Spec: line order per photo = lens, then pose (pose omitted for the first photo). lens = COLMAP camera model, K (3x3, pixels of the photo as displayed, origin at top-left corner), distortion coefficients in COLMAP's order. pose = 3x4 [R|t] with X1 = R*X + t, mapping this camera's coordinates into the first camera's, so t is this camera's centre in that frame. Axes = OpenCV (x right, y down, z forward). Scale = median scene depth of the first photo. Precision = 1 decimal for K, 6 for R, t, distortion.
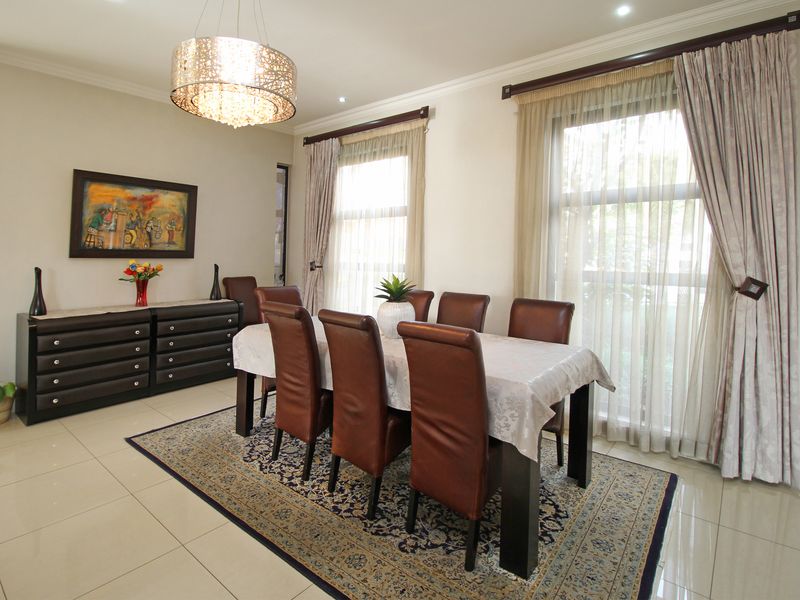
lens RADIAL K [[431.9, 0, 405.2], [0, 431.9, 284.4], [0, 0, 1]] dist [-0.006702, -0.008304]
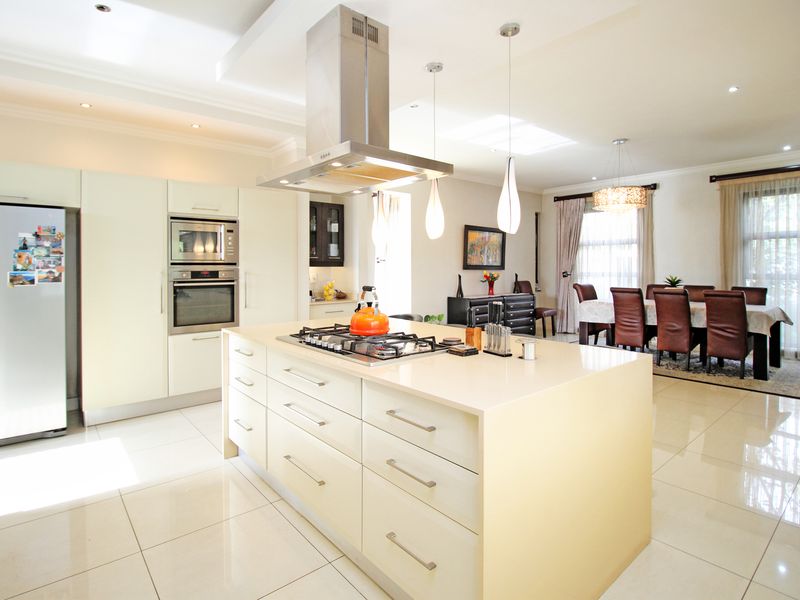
lens RADIAL K [[431.9, 0, 402.1], [0, 431.9, 280.5], [0, 0, 1]] dist [-0.006702, -0.008304]
pose [[0.981012, -0.006587, -0.193836, -0.733722], [-0.002590, 0.998889, -0.047051, 0.087513], [0.193931, 0.046659, 0.979905, -1.074821]]
